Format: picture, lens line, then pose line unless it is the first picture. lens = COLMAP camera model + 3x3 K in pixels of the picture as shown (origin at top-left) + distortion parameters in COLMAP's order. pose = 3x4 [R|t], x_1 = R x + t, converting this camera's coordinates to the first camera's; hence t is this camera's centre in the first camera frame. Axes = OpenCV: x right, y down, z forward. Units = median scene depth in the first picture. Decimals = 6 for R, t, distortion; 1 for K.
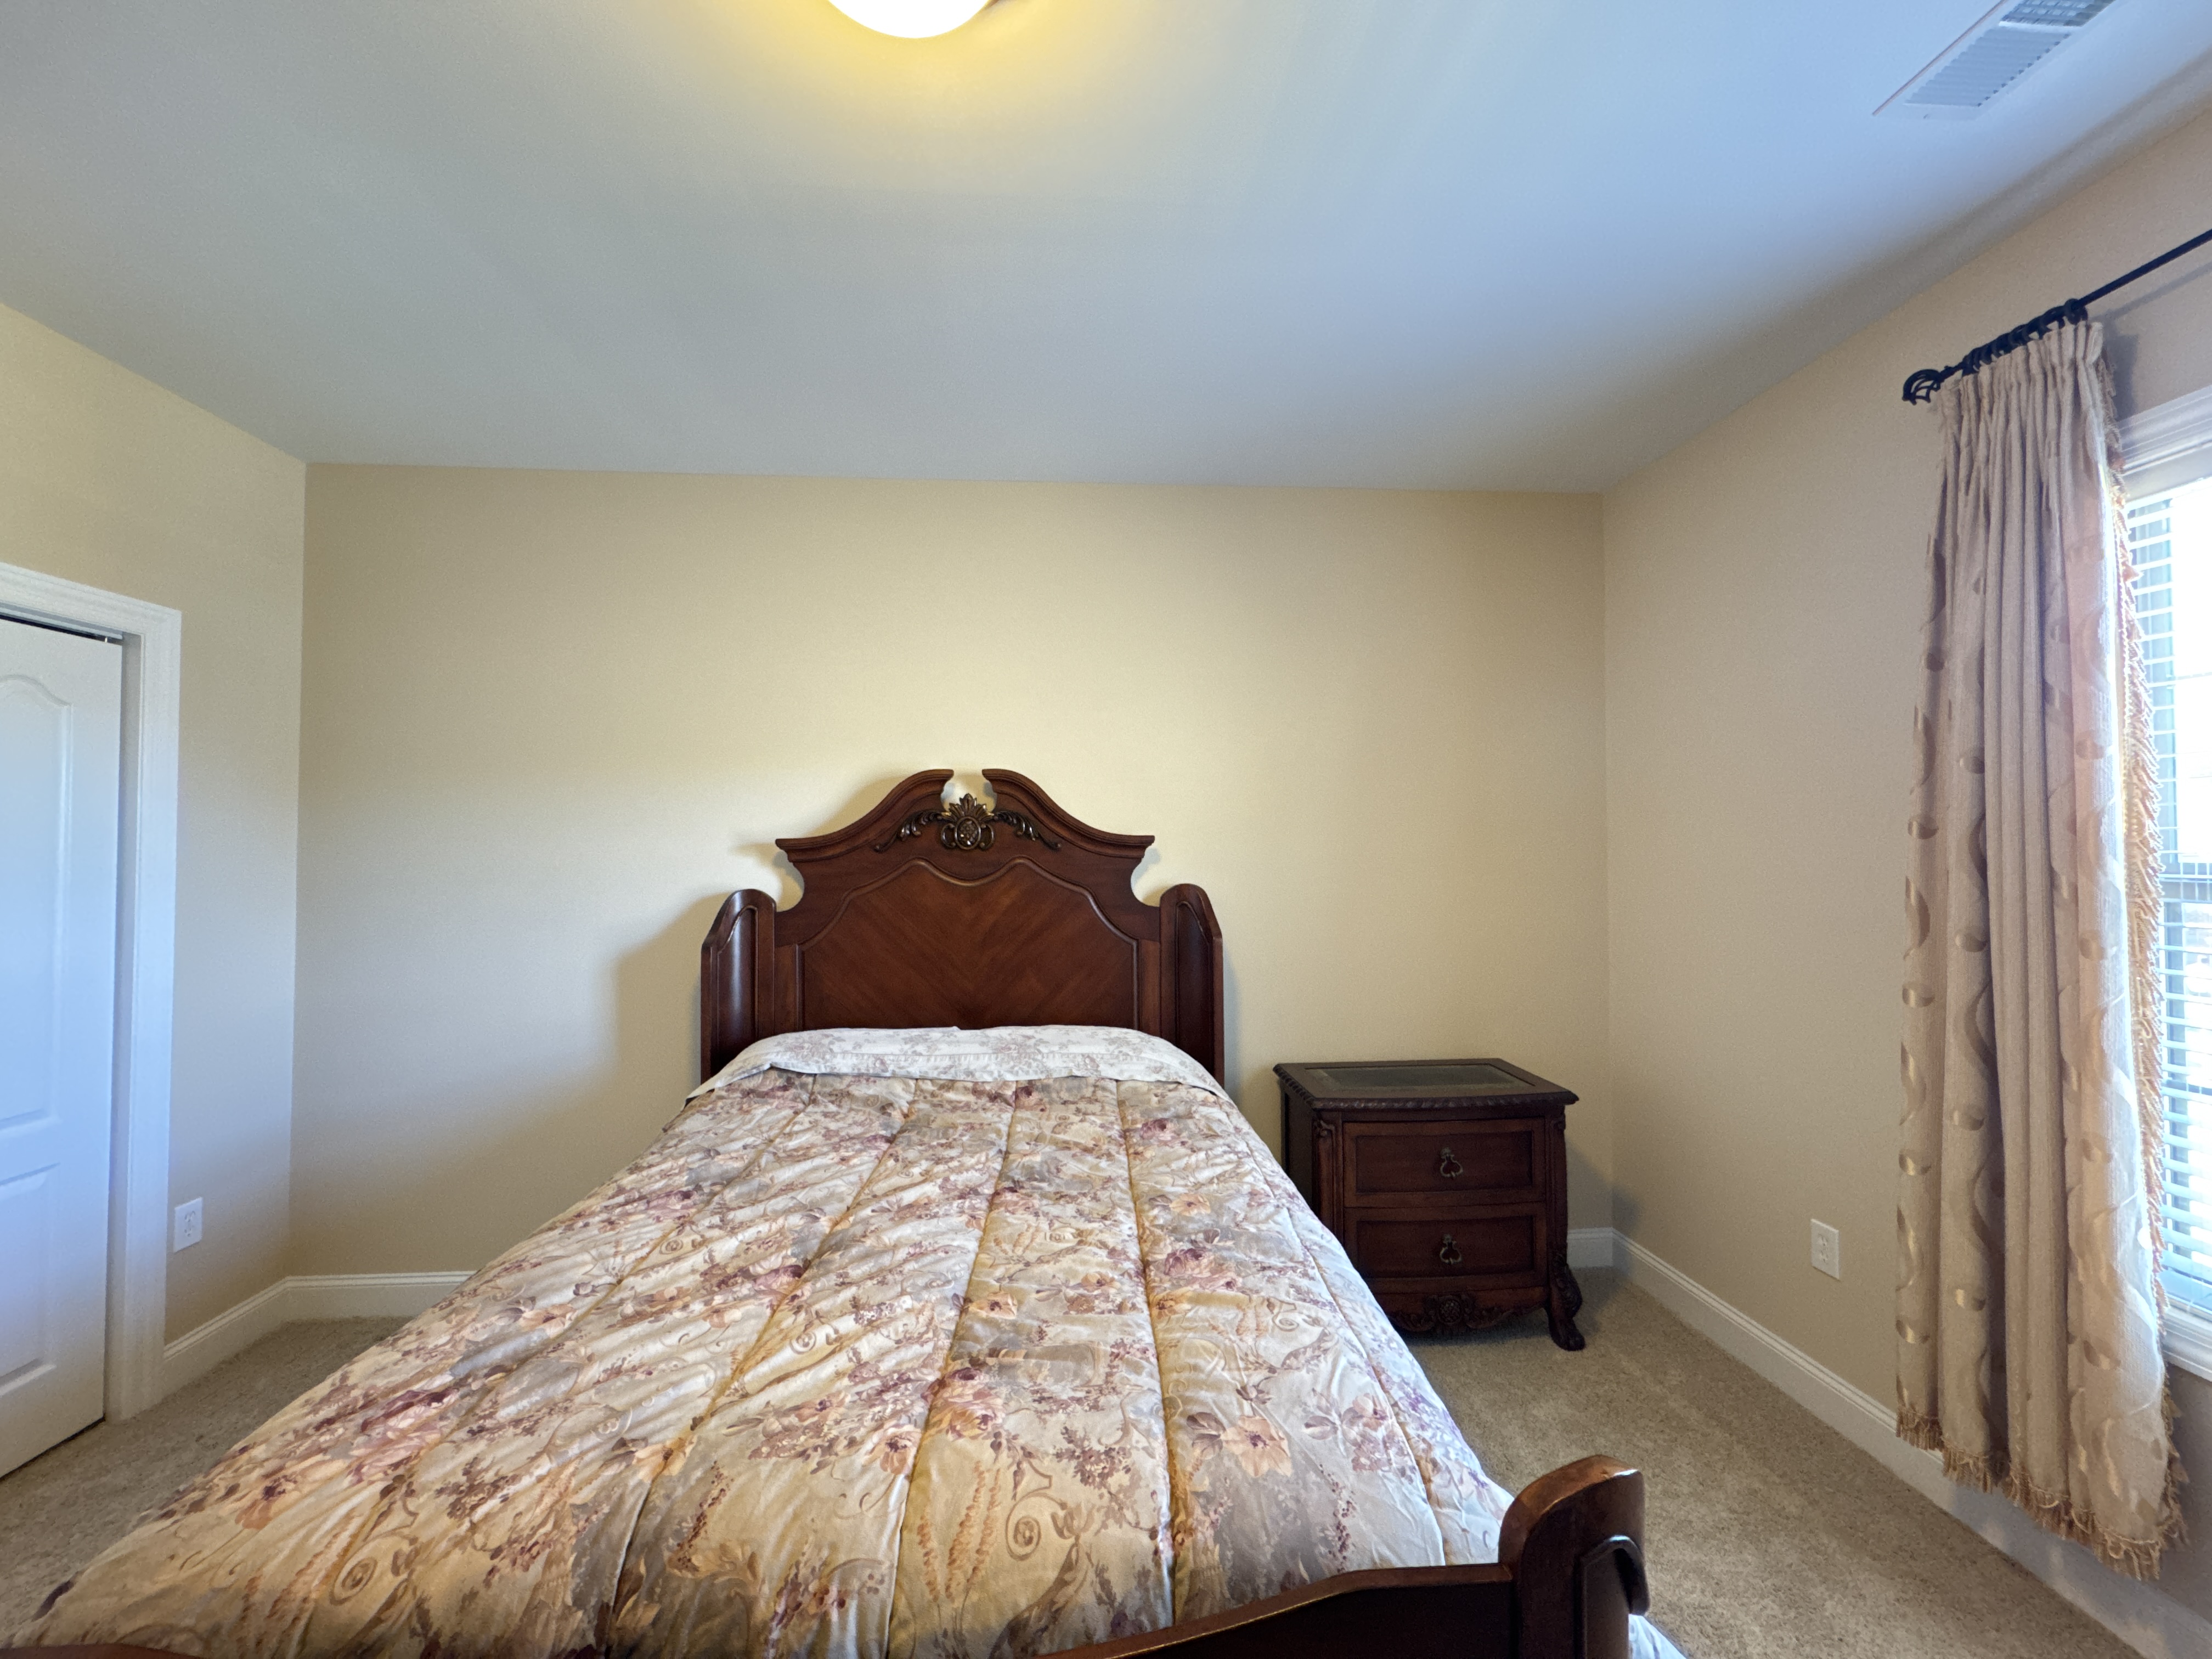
lens RADIAL K [[875.8, 0, 1102.9], [0, 875.8, 829.2], [0, 0, 1]] dist [0.000006, 0.000326]
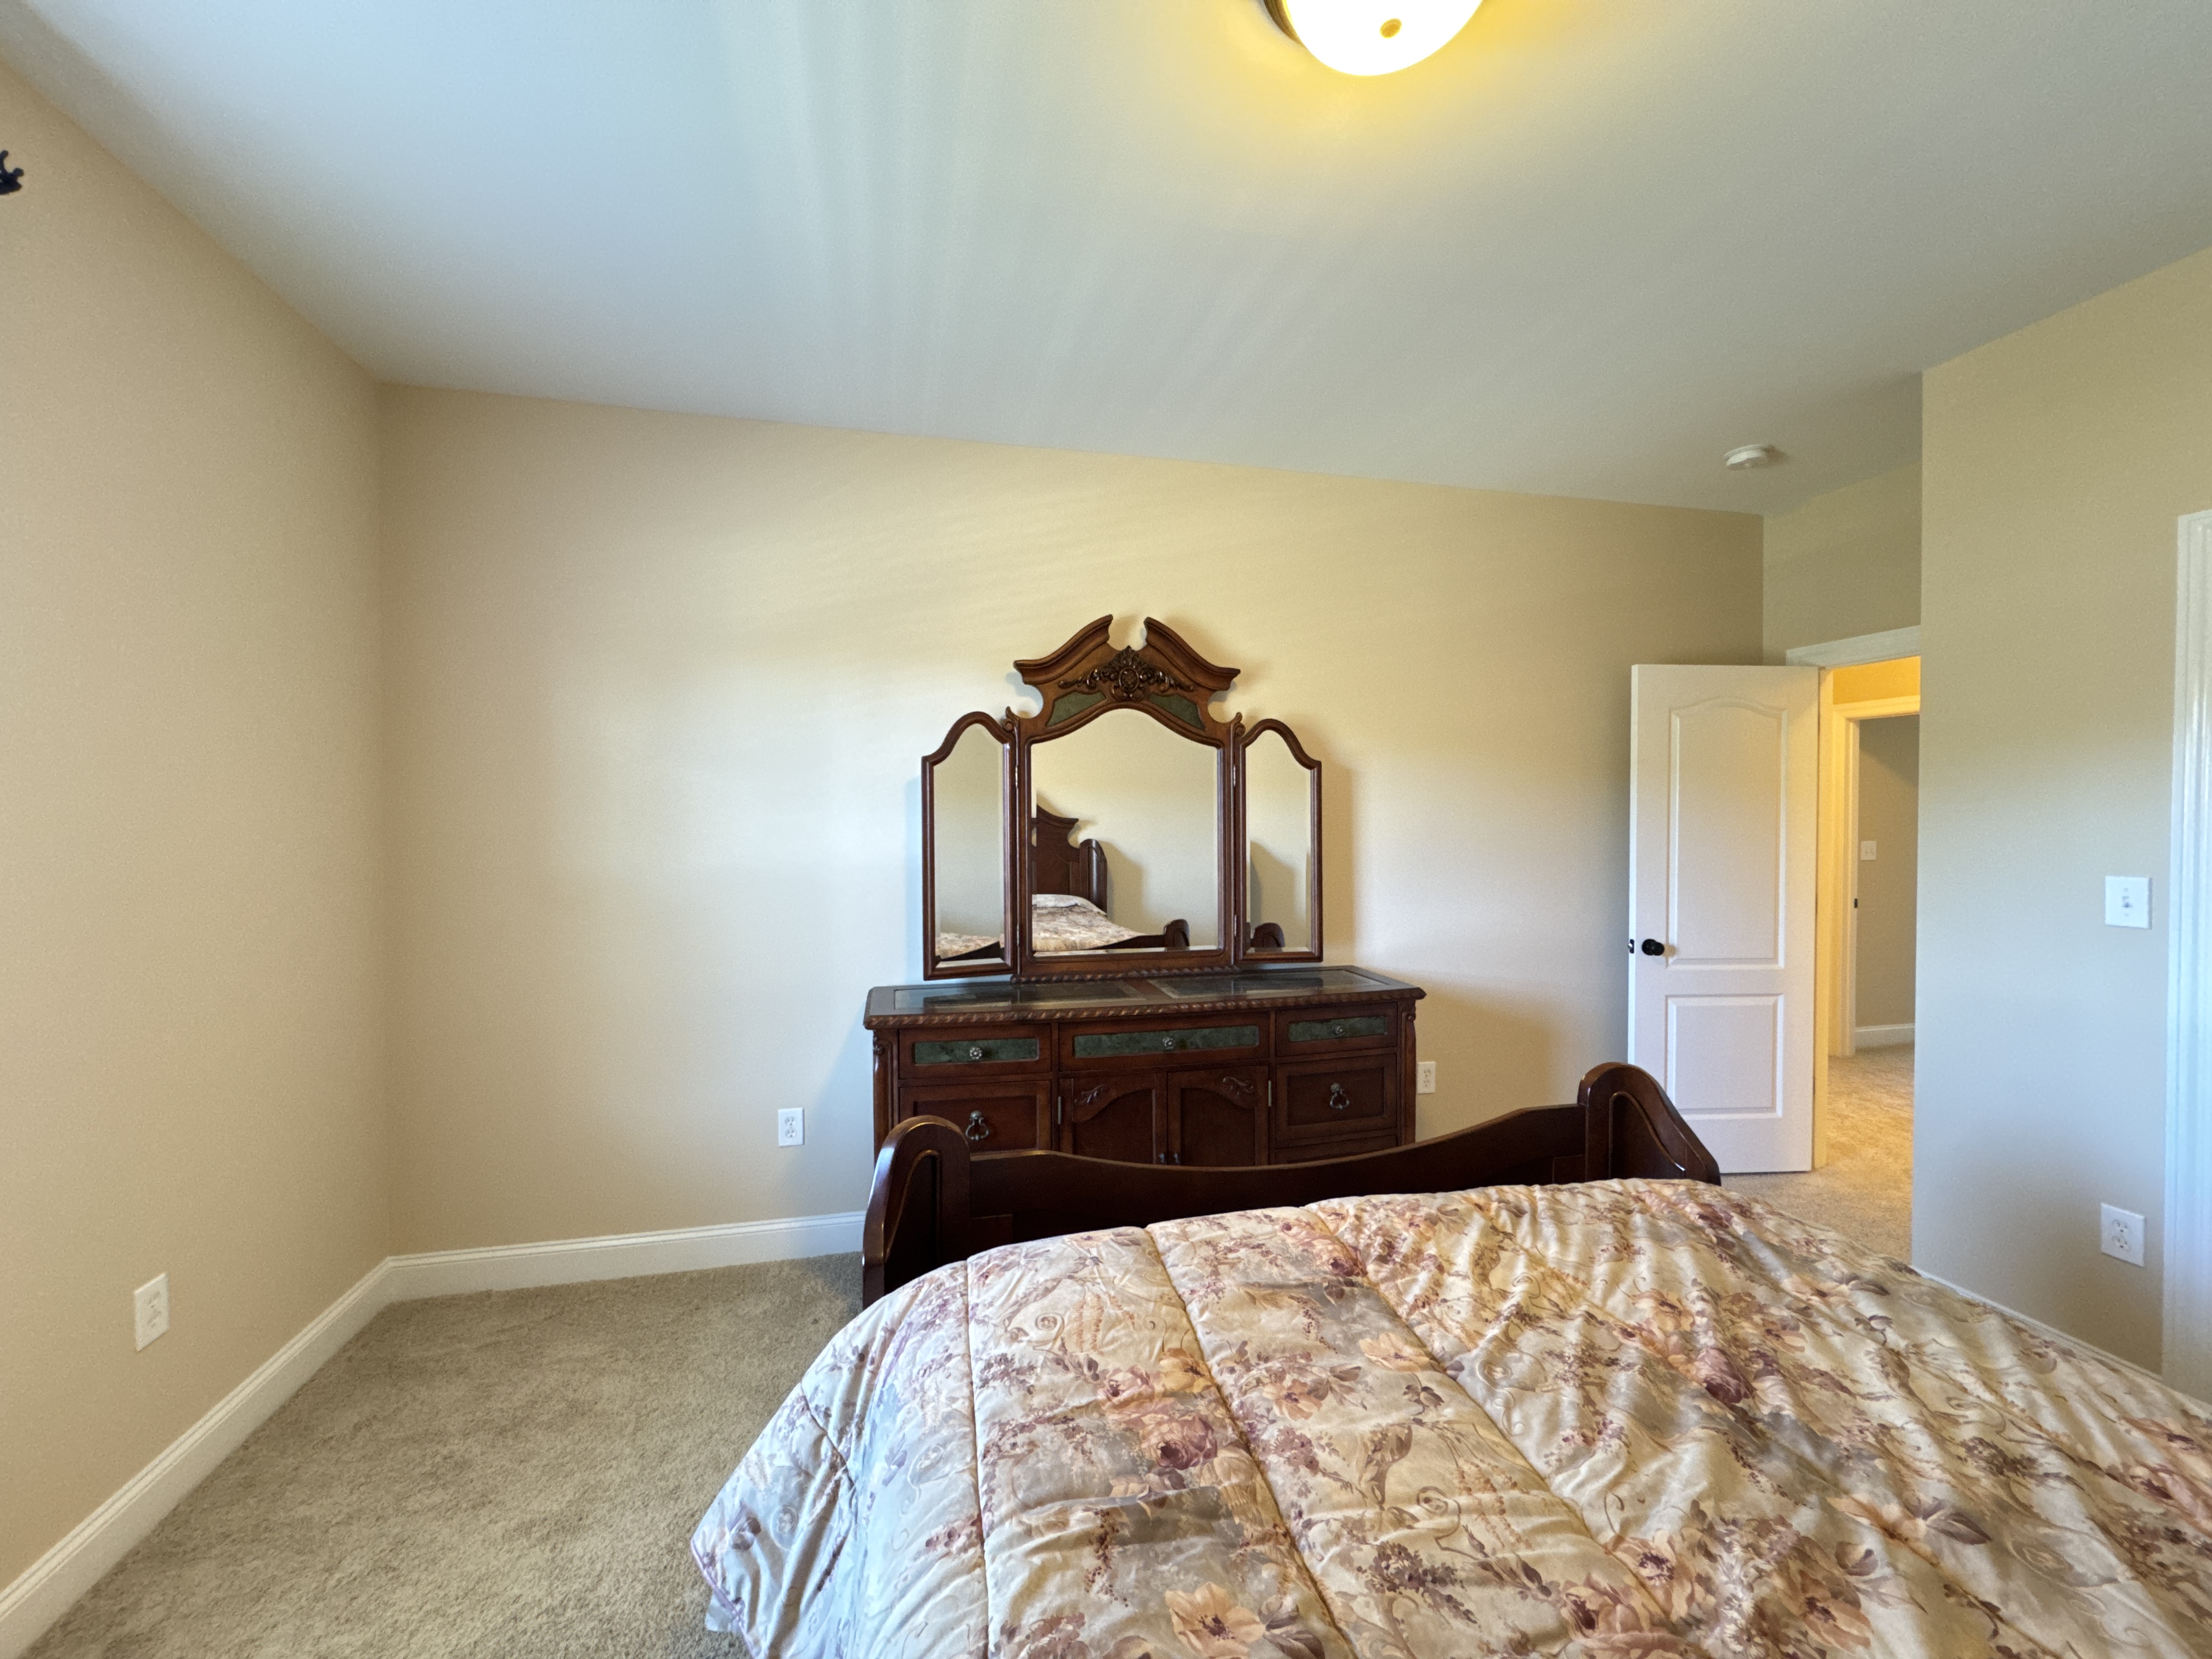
lens RADIAL K [[875.8, 0, 1102.9], [0, 875.8, 829.2], [0, 0, 1]] dist [0.000006, 0.000326]
pose [[-0.987188, 0.009275, -0.159290, 0.290309], [0.010910, 0.999896, -0.009389, 0.061274], [0.159186, -0.011006, -0.987187, 1.883418]]
